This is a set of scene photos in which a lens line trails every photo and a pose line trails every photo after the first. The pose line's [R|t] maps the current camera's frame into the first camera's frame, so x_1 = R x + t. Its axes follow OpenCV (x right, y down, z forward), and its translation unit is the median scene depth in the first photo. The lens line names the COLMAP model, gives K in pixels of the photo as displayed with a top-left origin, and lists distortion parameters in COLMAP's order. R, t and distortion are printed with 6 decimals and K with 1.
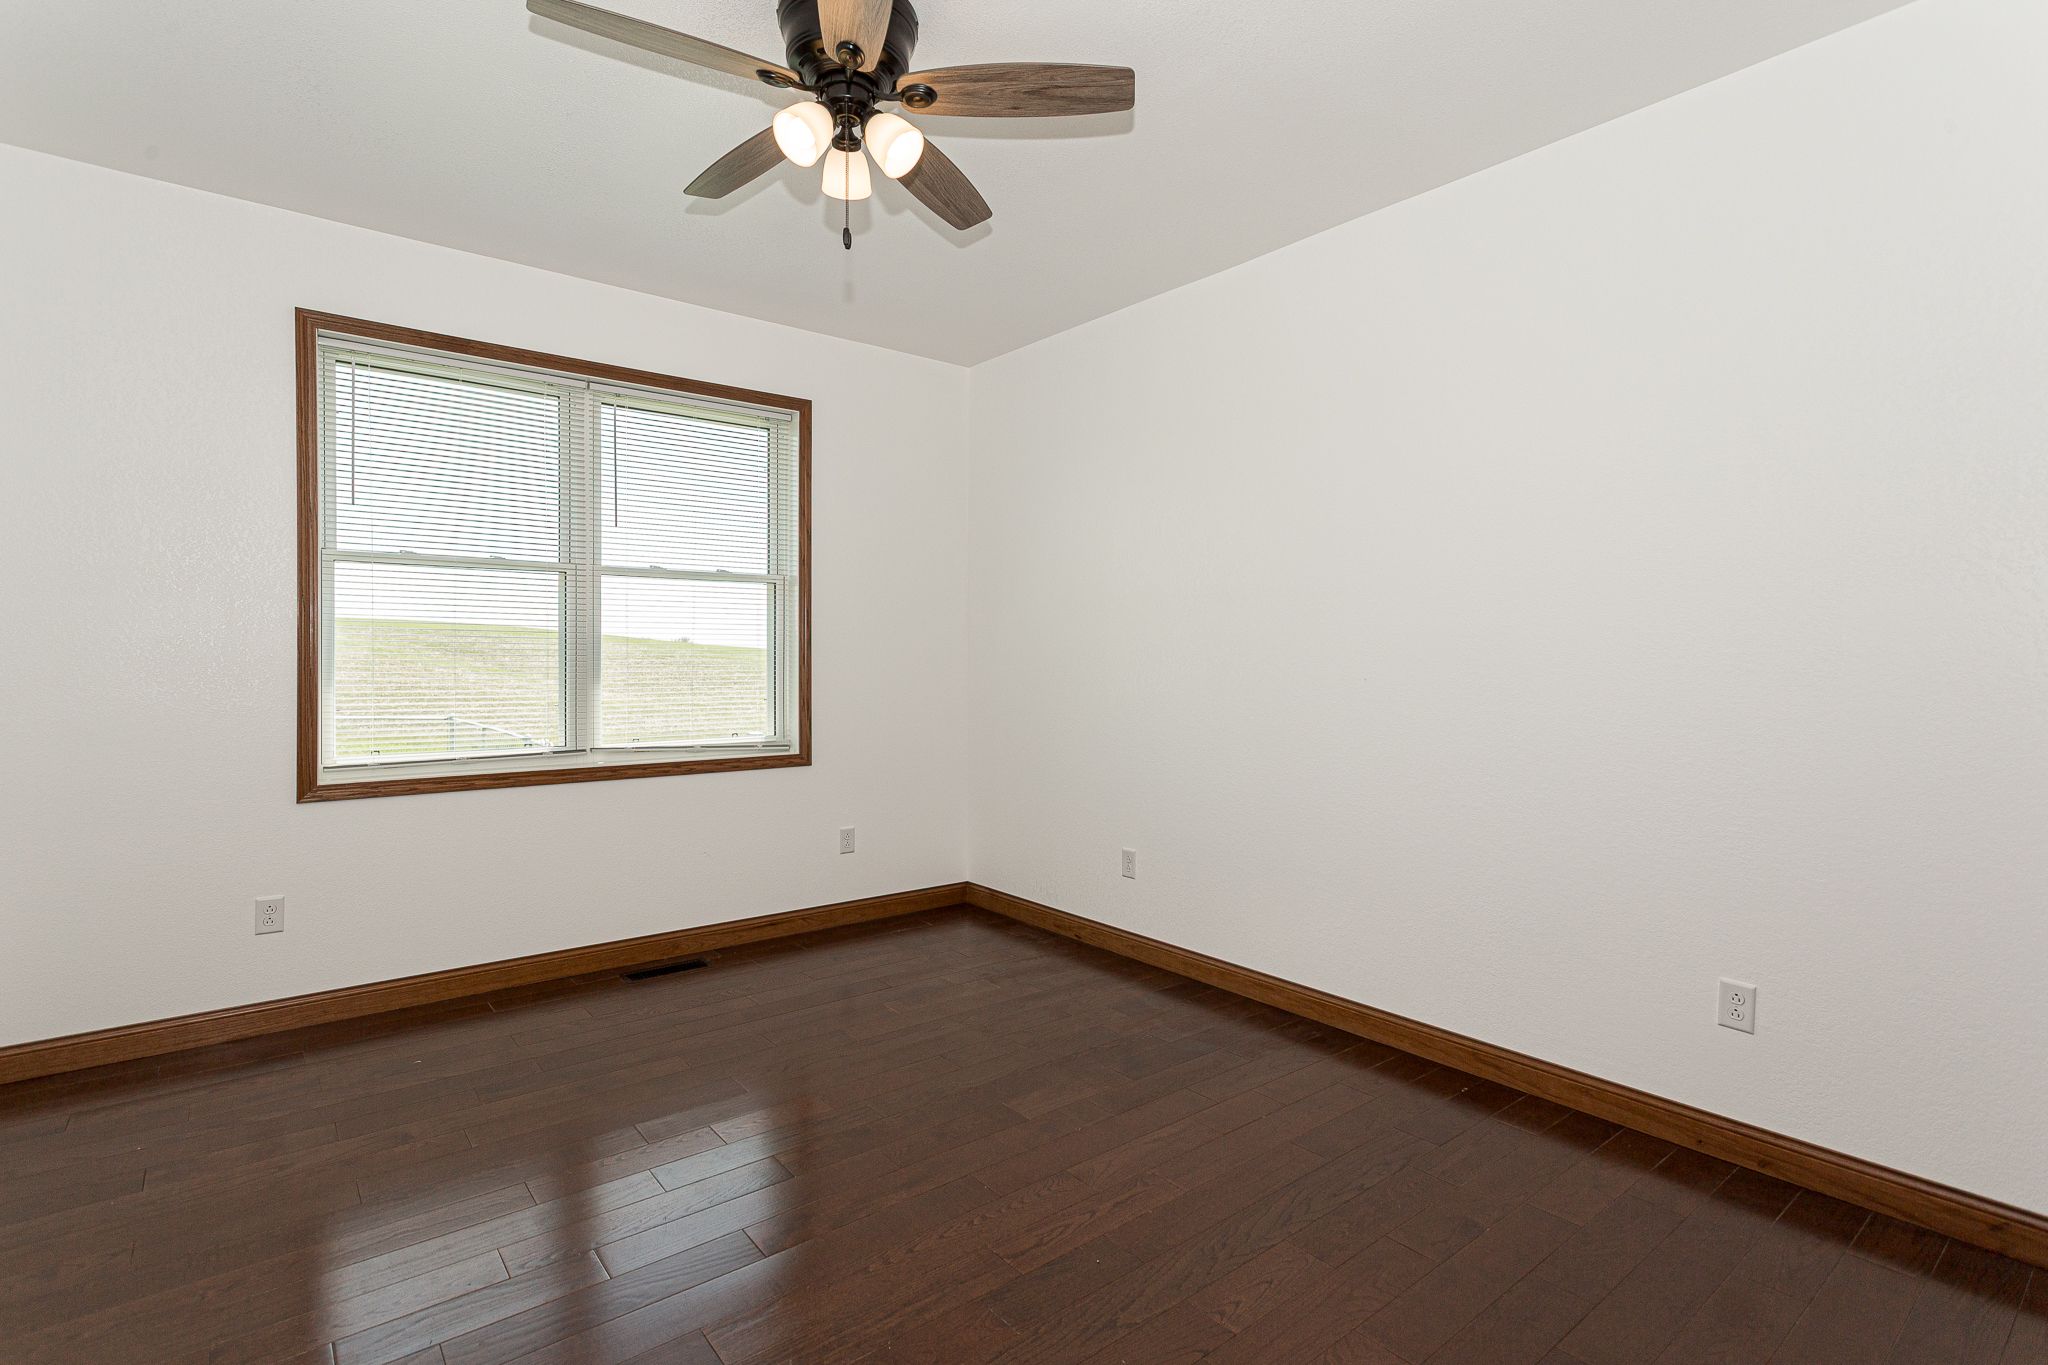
lens RADIAL K [[985.0, 0, 979.2], [0, 985.0, 675.0], [0, 0, 1]] dist [-0.004075, 0.003745]
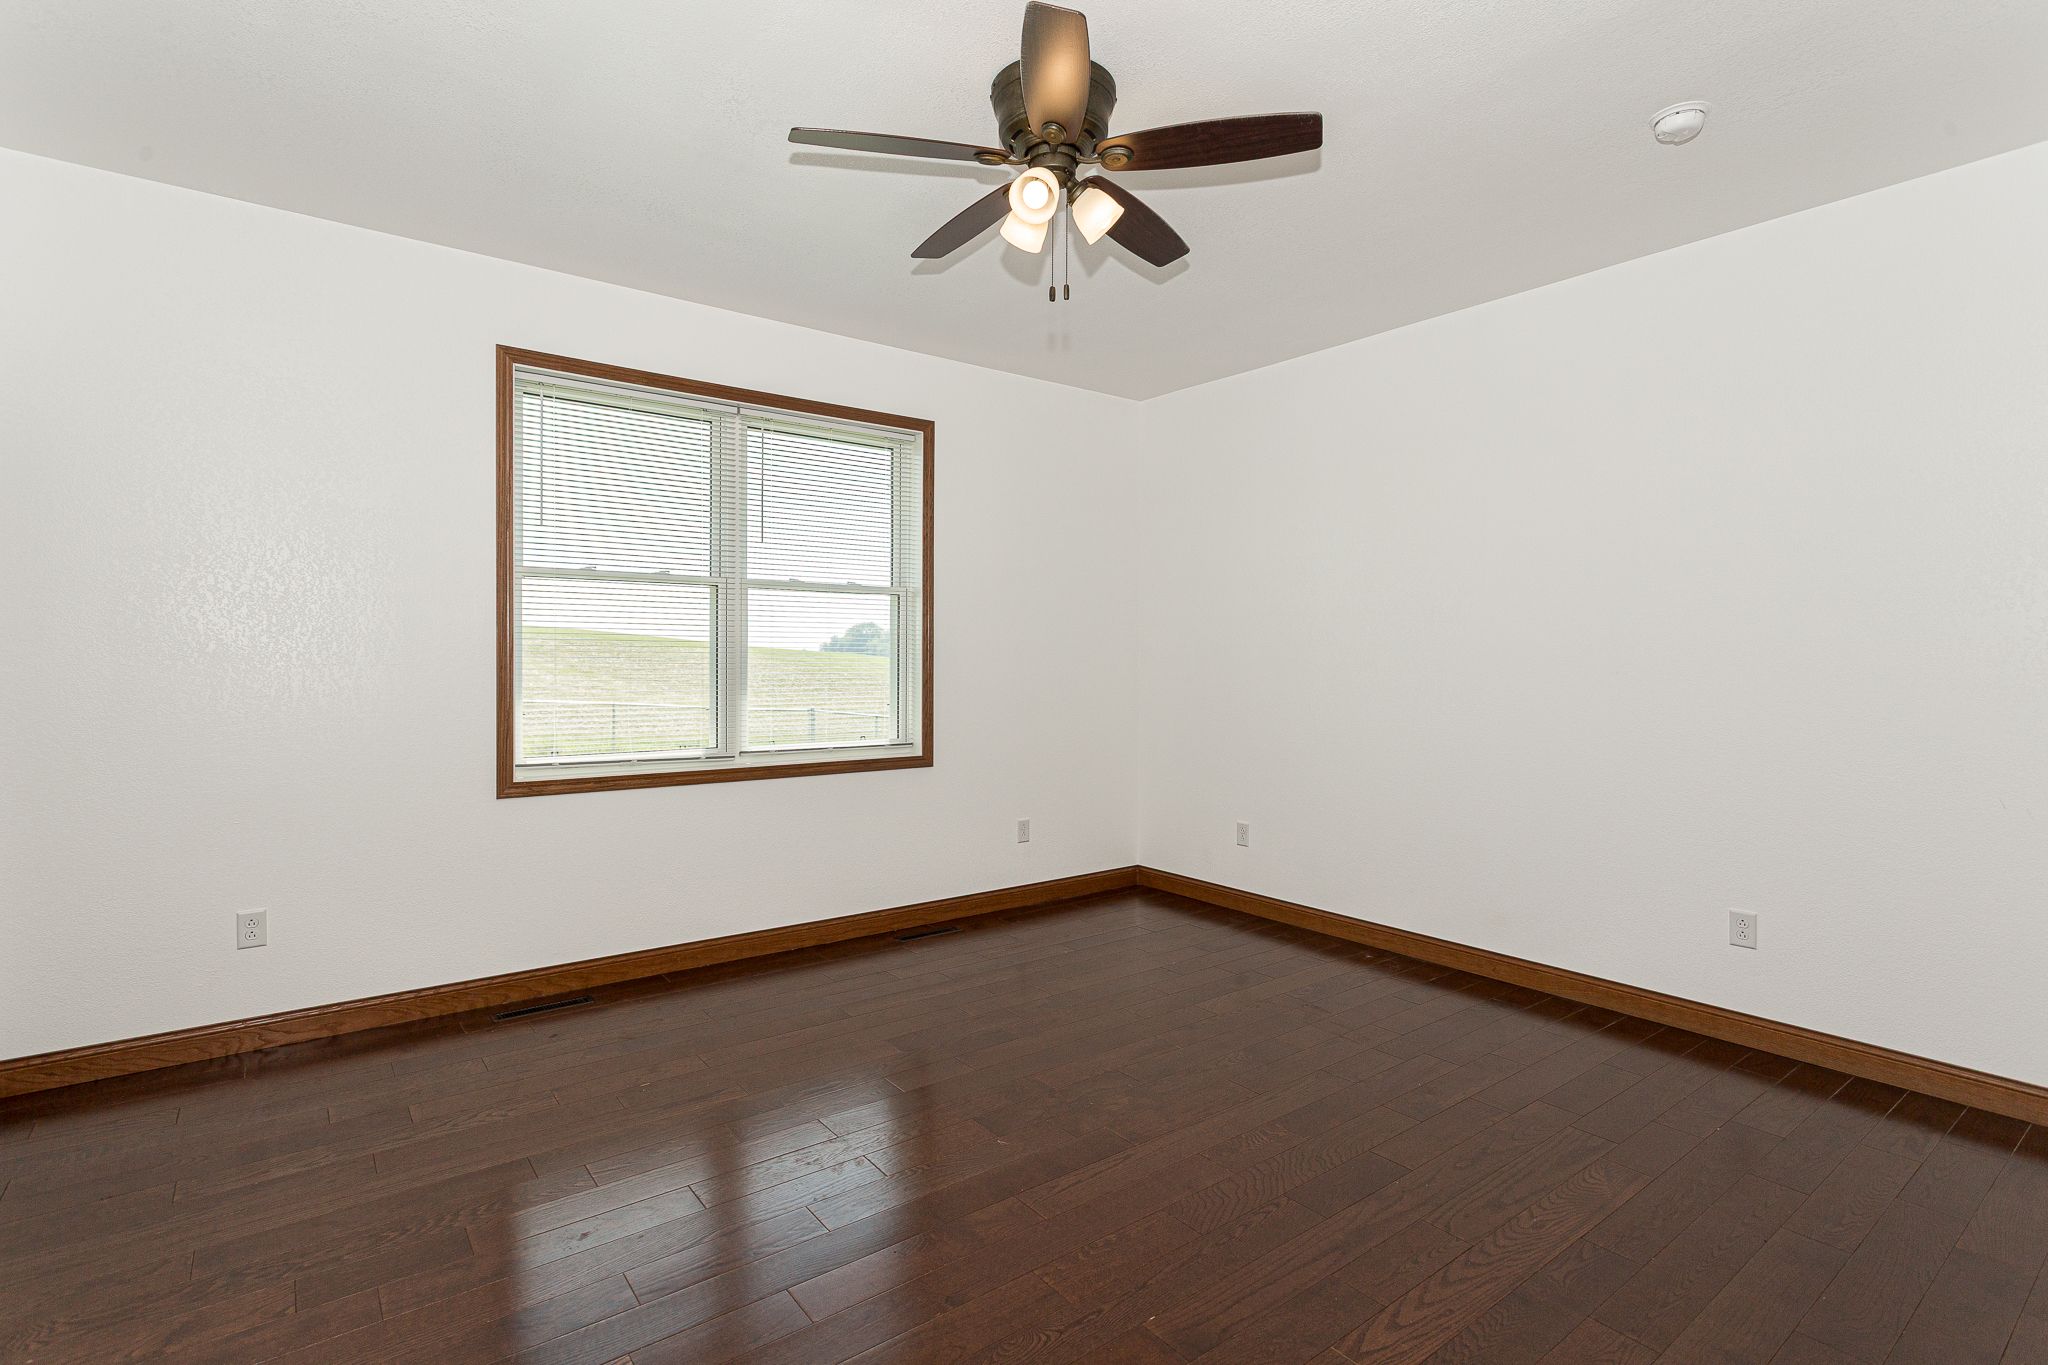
lens RADIAL K [[985.0, 0, 1011.1], [0, 985.0, 693.9], [0, 0, 1]] dist [-0.004075, 0.003745]
pose [[0.999914, -0.002074, -0.012911, -0.086573], [0.002229, 0.999926, 0.011986, 0.001000], [0.012886, -0.012014, 0.999845, -0.067865]]
